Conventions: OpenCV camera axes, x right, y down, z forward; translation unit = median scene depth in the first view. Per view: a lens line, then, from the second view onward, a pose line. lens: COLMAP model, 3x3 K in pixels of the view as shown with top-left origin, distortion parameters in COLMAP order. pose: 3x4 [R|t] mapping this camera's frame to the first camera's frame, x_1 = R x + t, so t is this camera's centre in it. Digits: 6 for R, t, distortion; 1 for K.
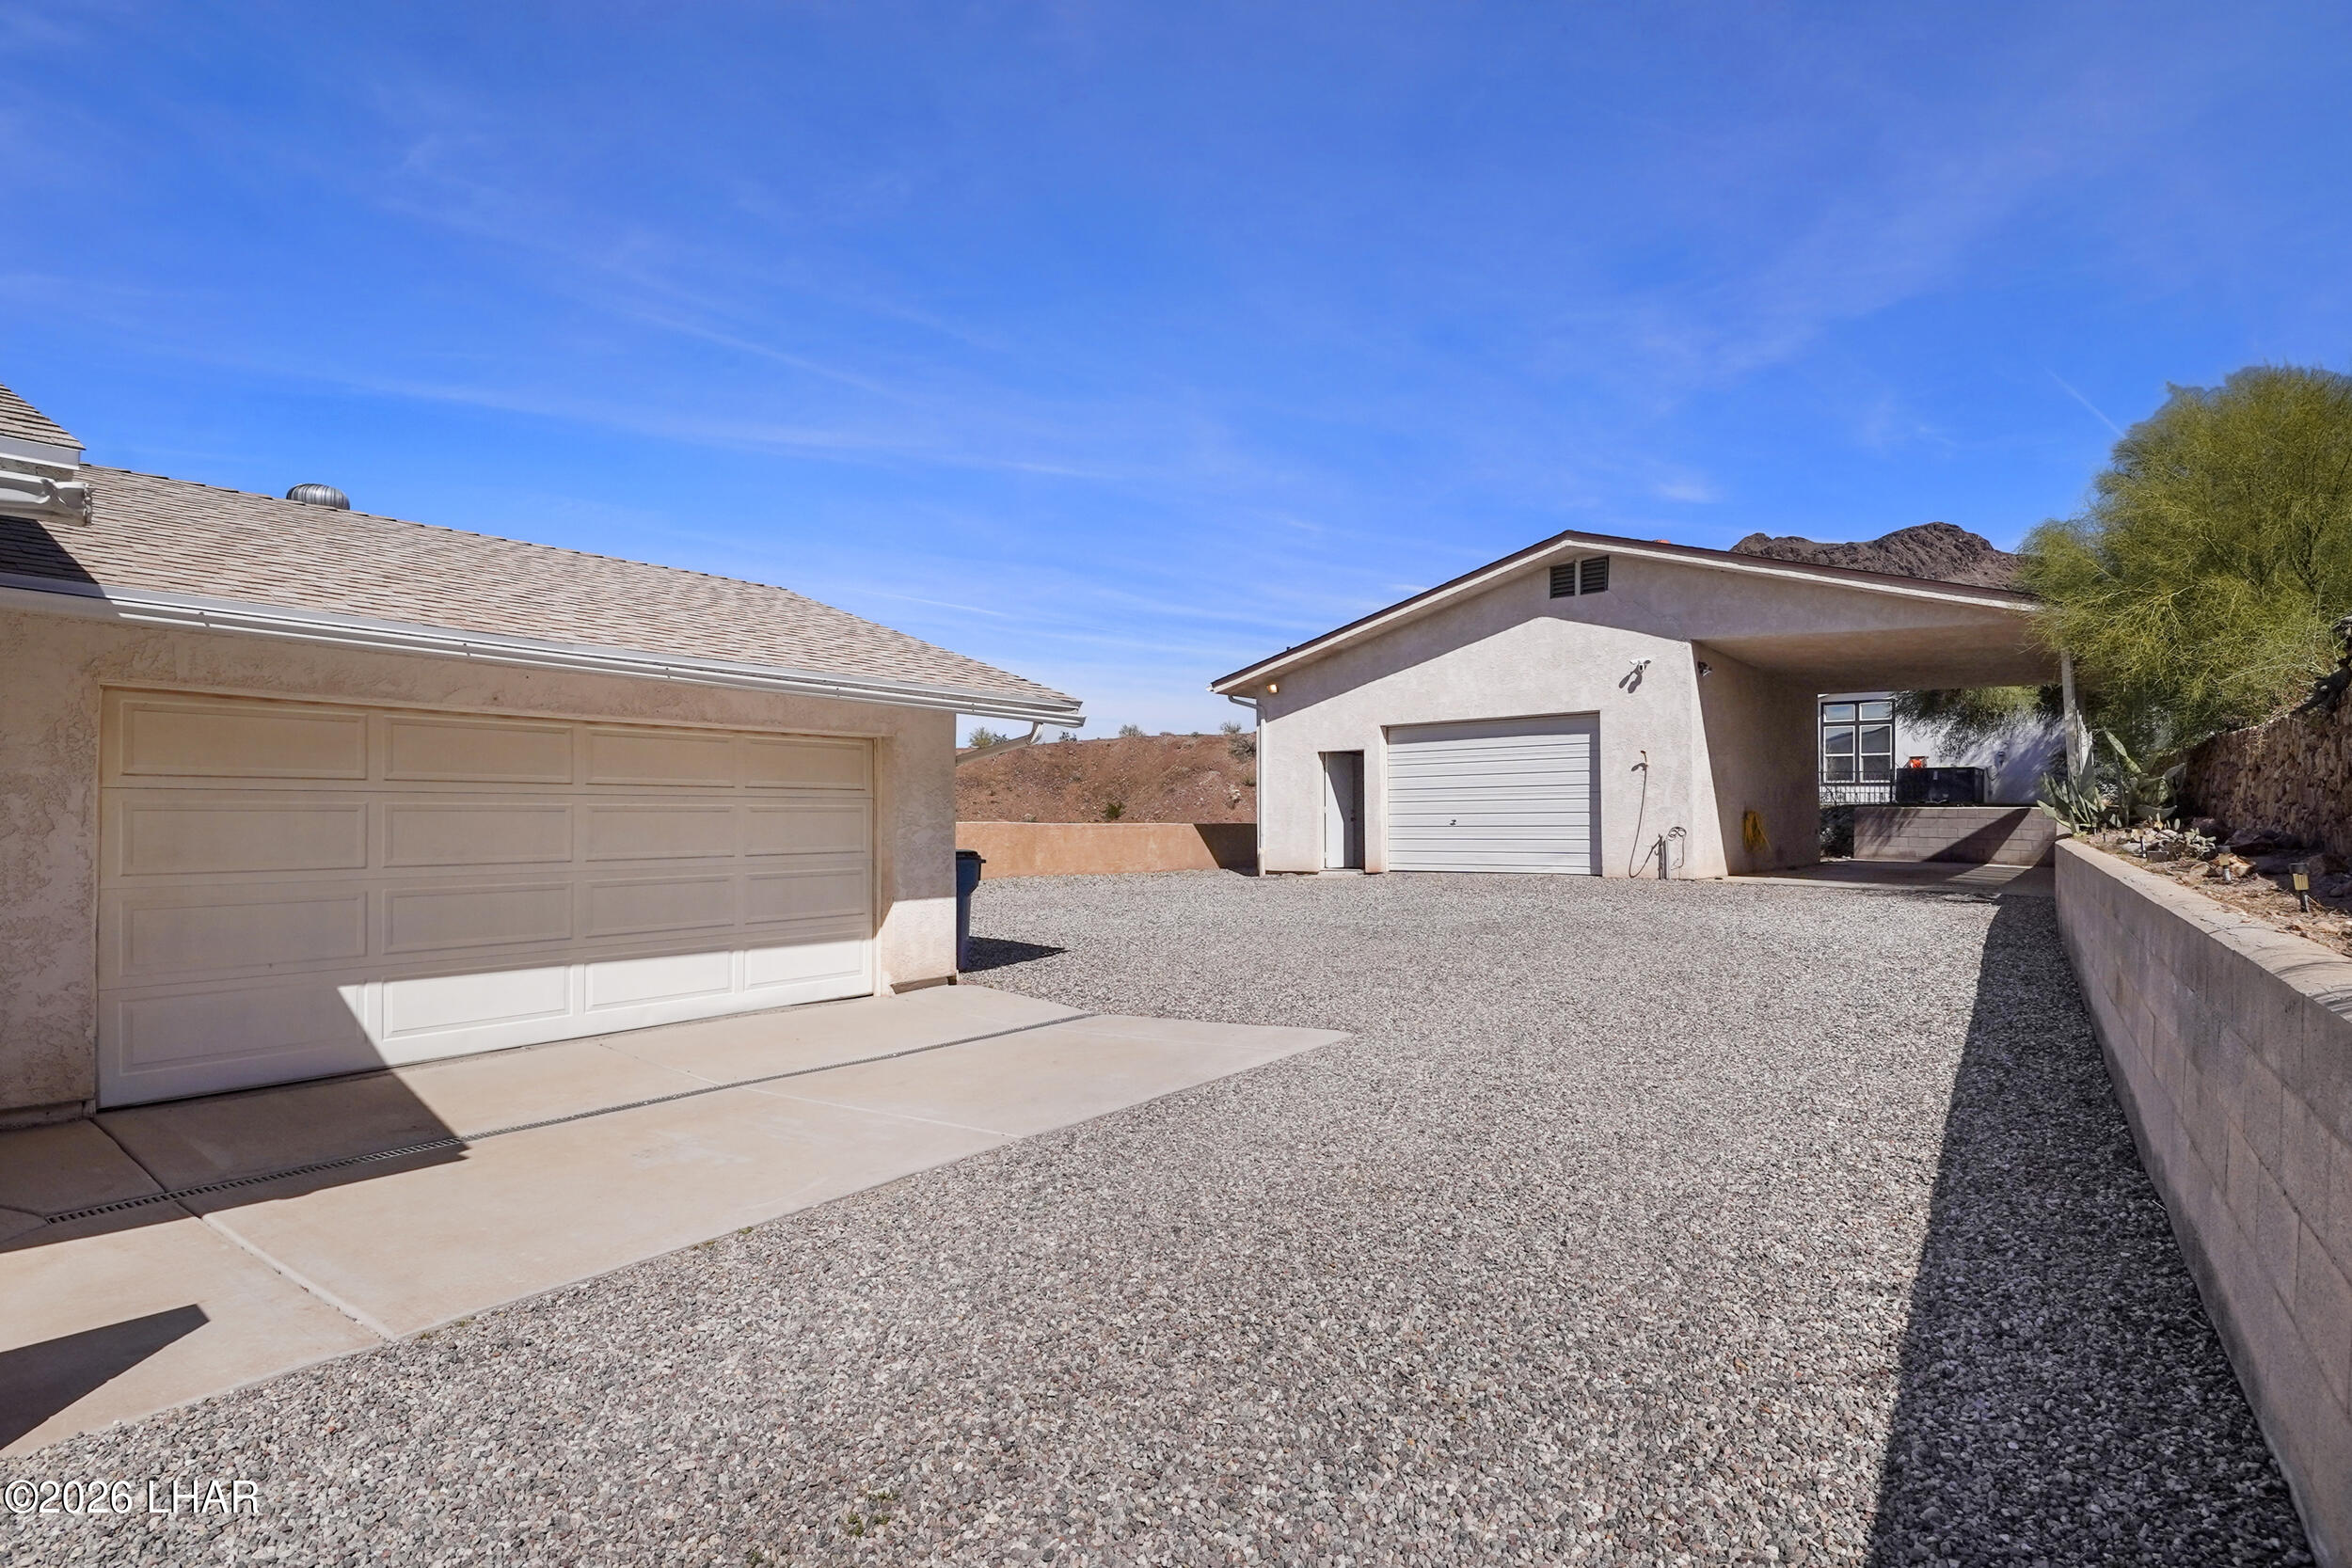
lens RADIAL K [[1152.6, 0, 1168.0], [0, 1152.6, 802.1], [0, 0, 1]] dist [-0.014103, -0.001386]
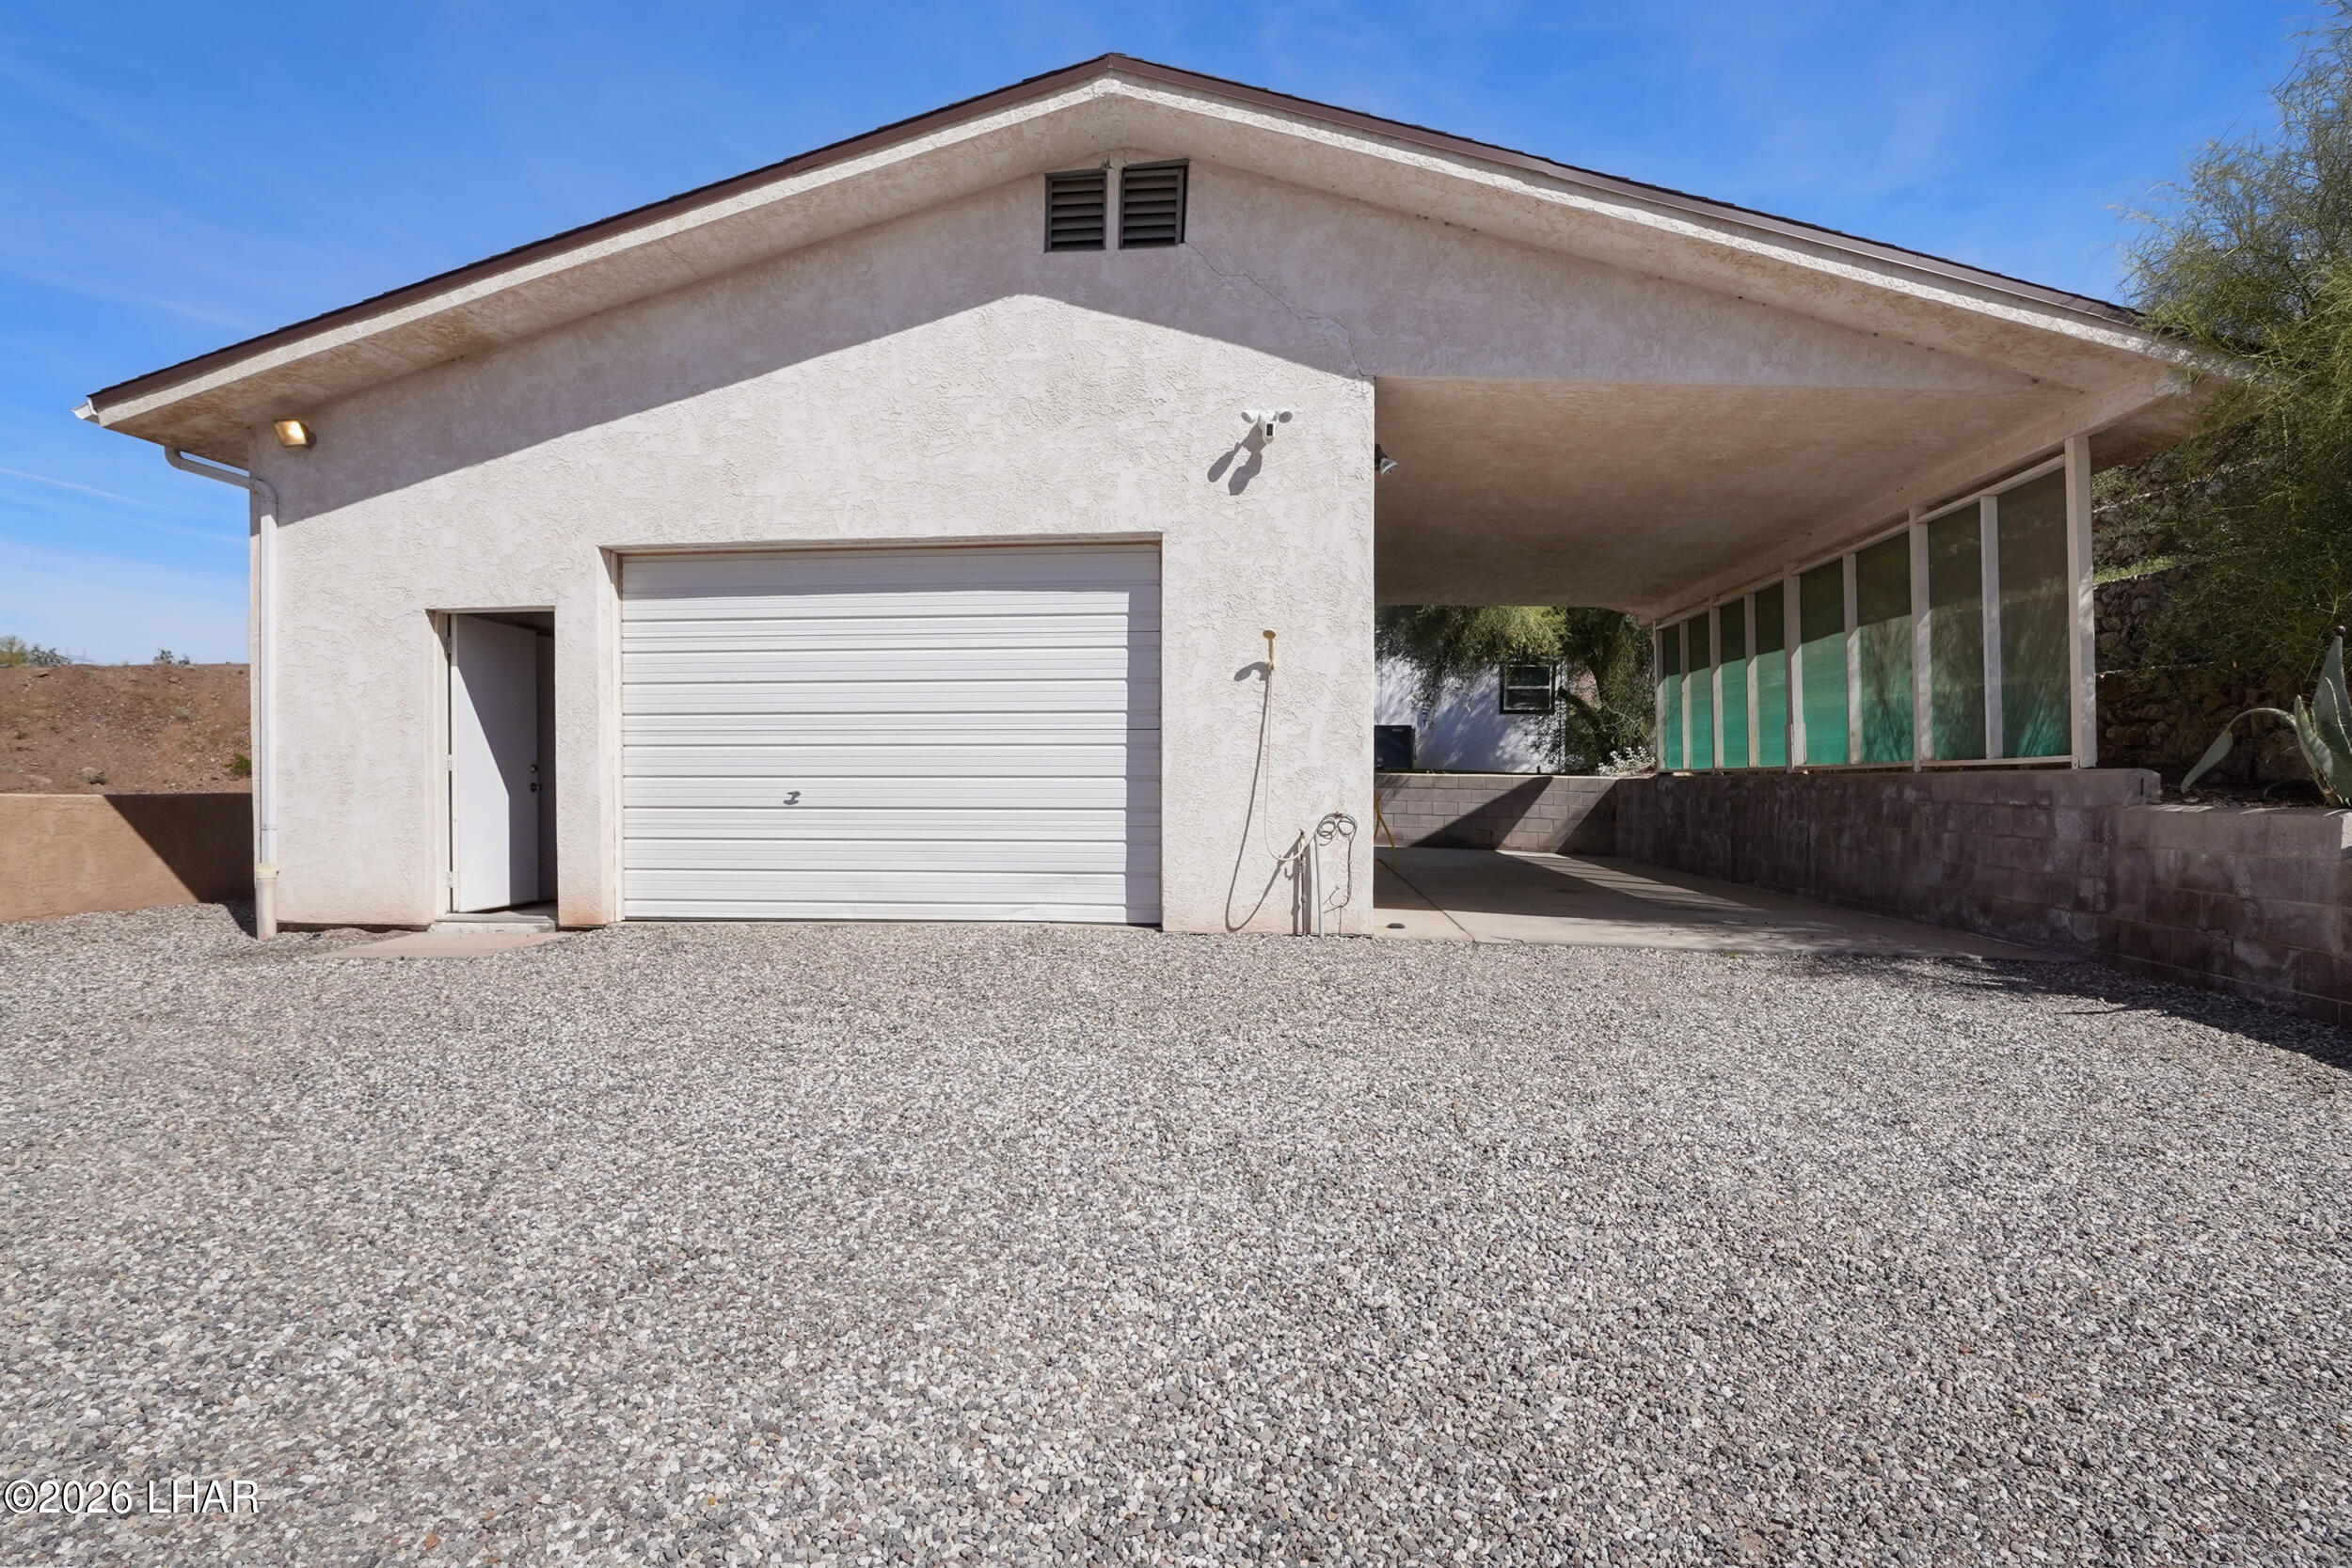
lens RADIAL K [[1185.2, 0, 1173.3], [0, 1185.2, 815.9], [0, 0, 1]] dist [-0.018505, -0.002261]
pose [[0.826678, -0.008525, 0.562610, 0.131338], [-0.016918, 0.999057, 0.039998, 0.005294], [-0.562420, -0.042584, 0.825754, 0.613654]]
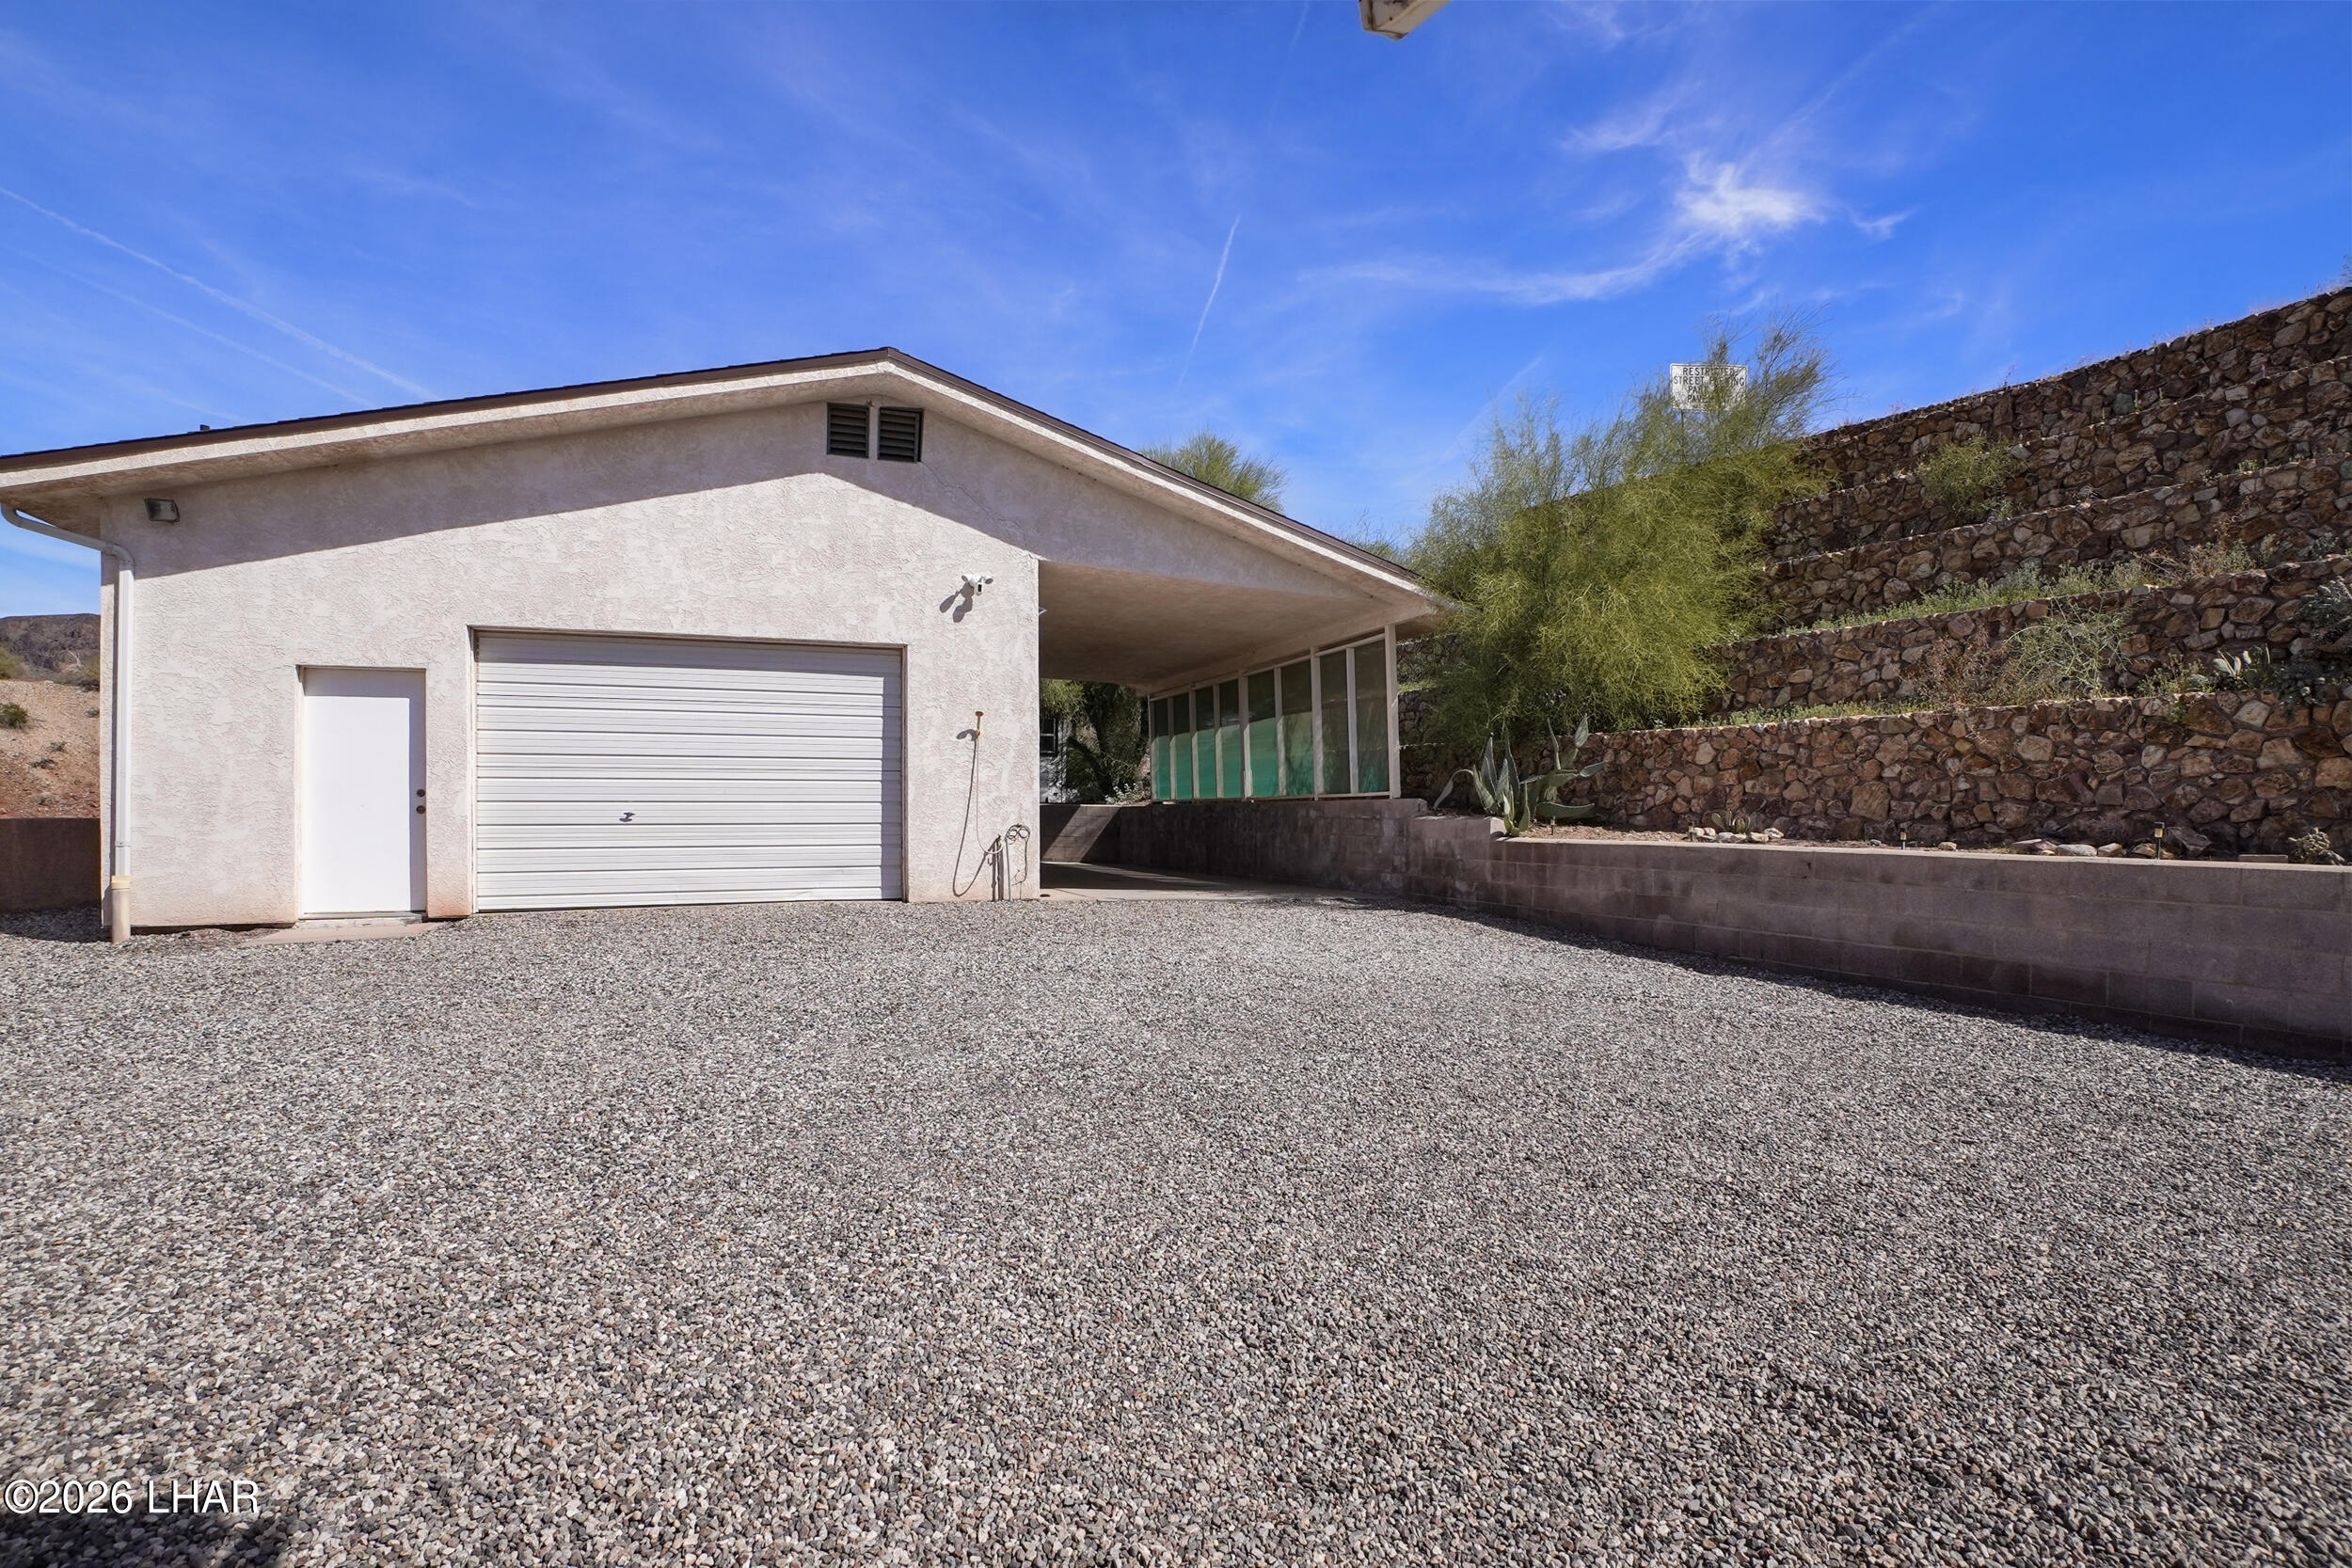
lens RADIAL K [[1169.4, 0, 1174.3], [0, 1169.4, 830.4], [0, 0, 1]] dist [-0.014272, -0.000863]
pose [[0.487288, -0.006275, 0.873219, -0.121262], [-0.017477, 0.999704, 0.016937, 0.010353], [-0.873067, -0.023514, 0.487034, 0.523982]]
